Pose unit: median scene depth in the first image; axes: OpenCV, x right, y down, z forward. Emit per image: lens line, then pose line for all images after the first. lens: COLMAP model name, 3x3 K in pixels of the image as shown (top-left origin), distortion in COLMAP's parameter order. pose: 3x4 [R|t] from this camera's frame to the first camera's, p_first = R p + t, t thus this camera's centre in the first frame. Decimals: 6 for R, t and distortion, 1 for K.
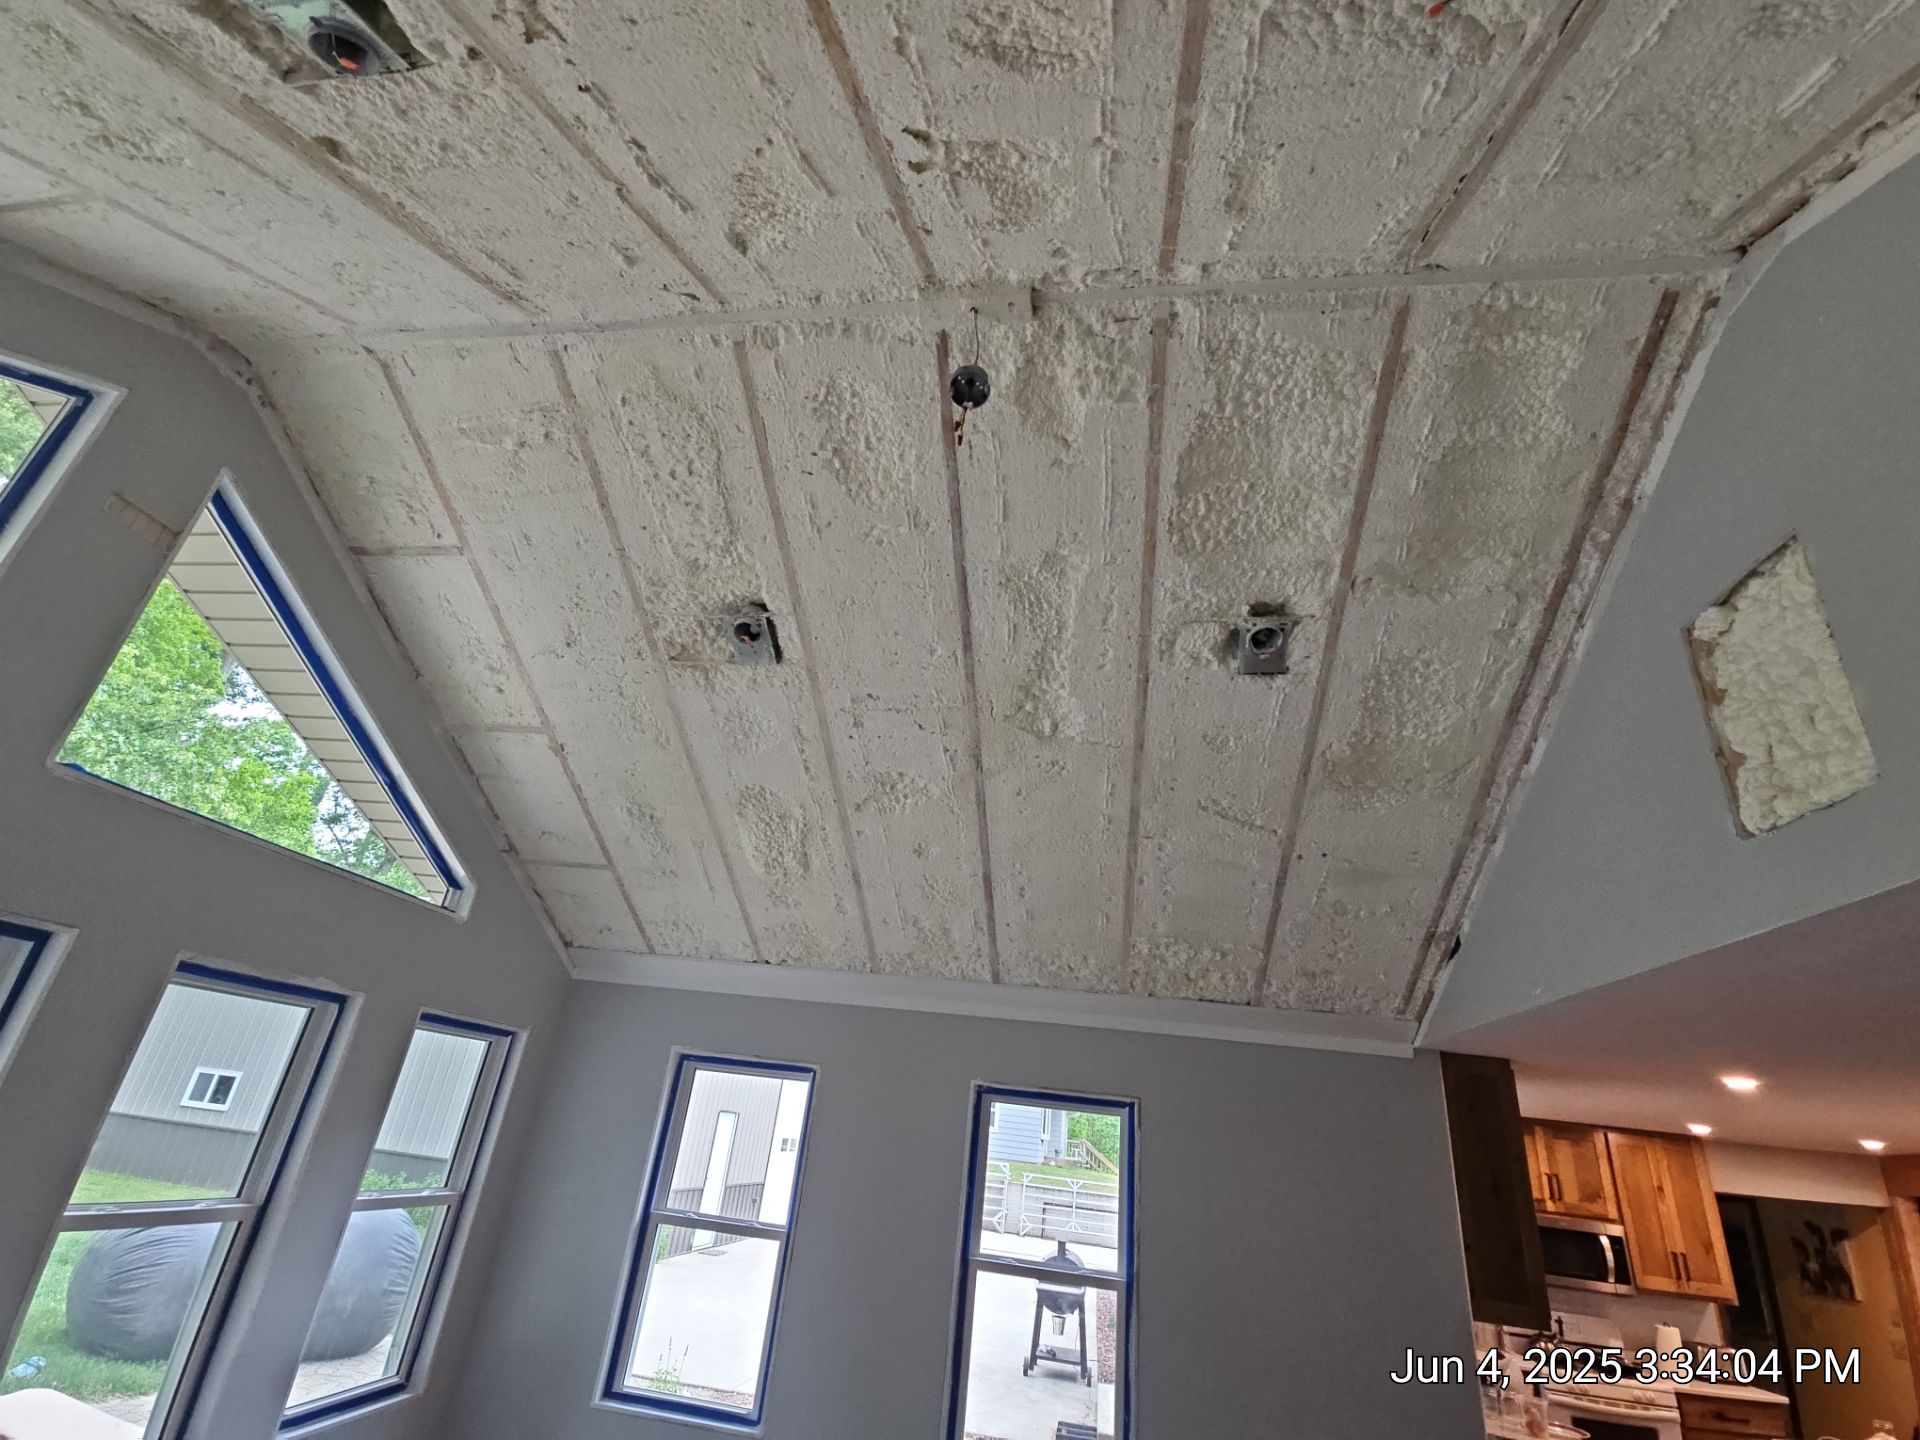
lens RADIAL K [[878.3, 0, 945.3], [0, 878.3, 721.9], [0, 0, 1]] dist [0.002067, -0.003731]
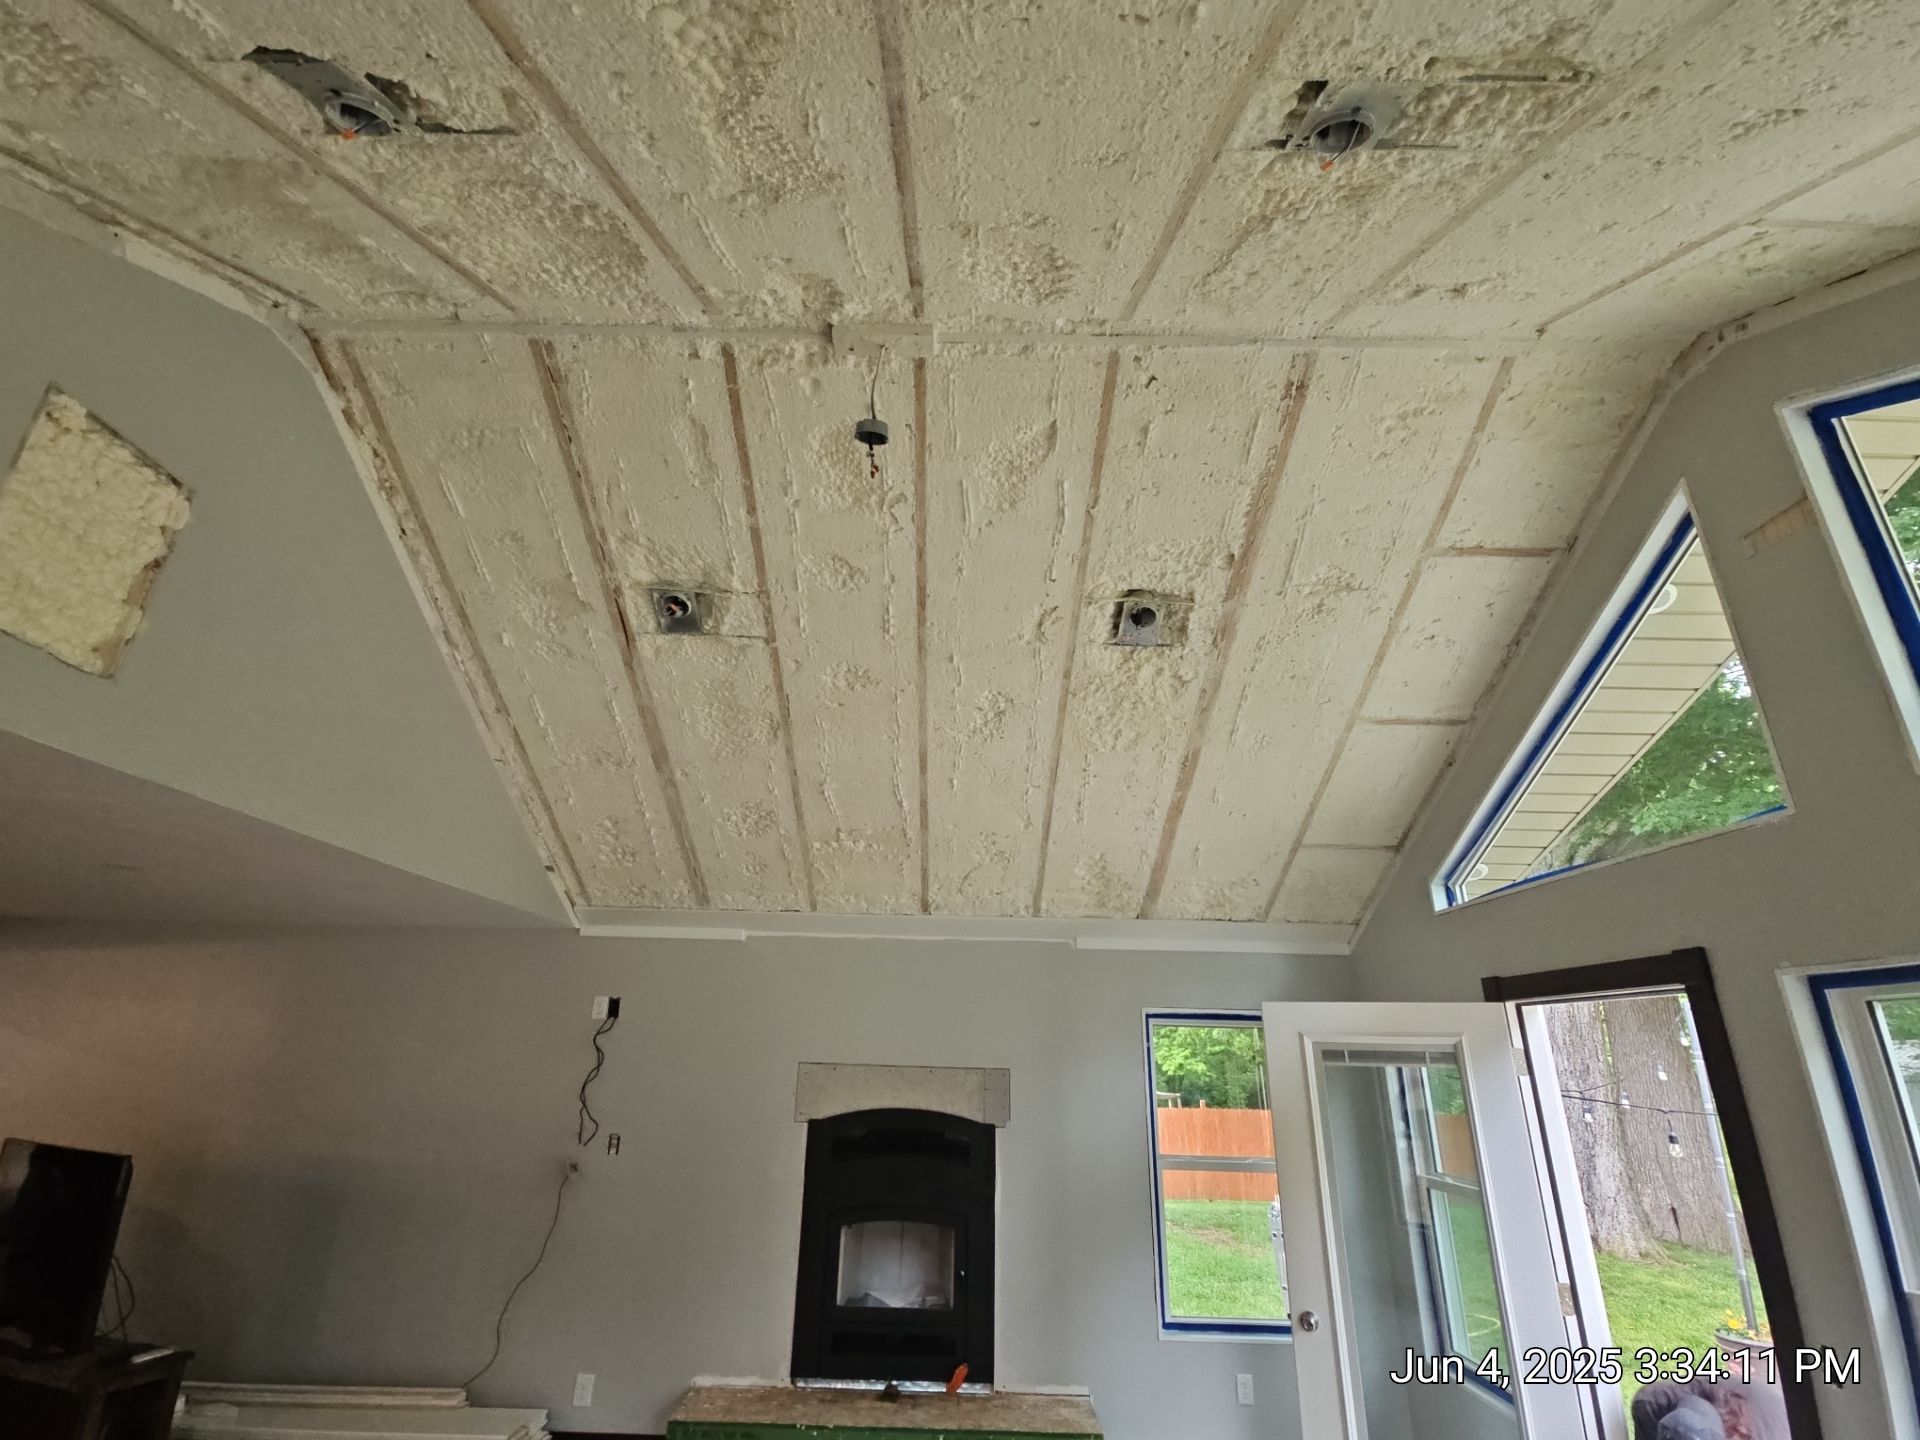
lens RADIAL K [[878.3, 0, 948.2], [0, 878.3, 722.1], [0, 0, 1]] dist [0.002067, -0.003731]
pose [[-0.978861, -0.179321, -0.098359, -0.019300], [-0.052590, 0.685425, -0.726242, 0.565031], [0.197648, -0.705718, -0.680366, 1.196951]]
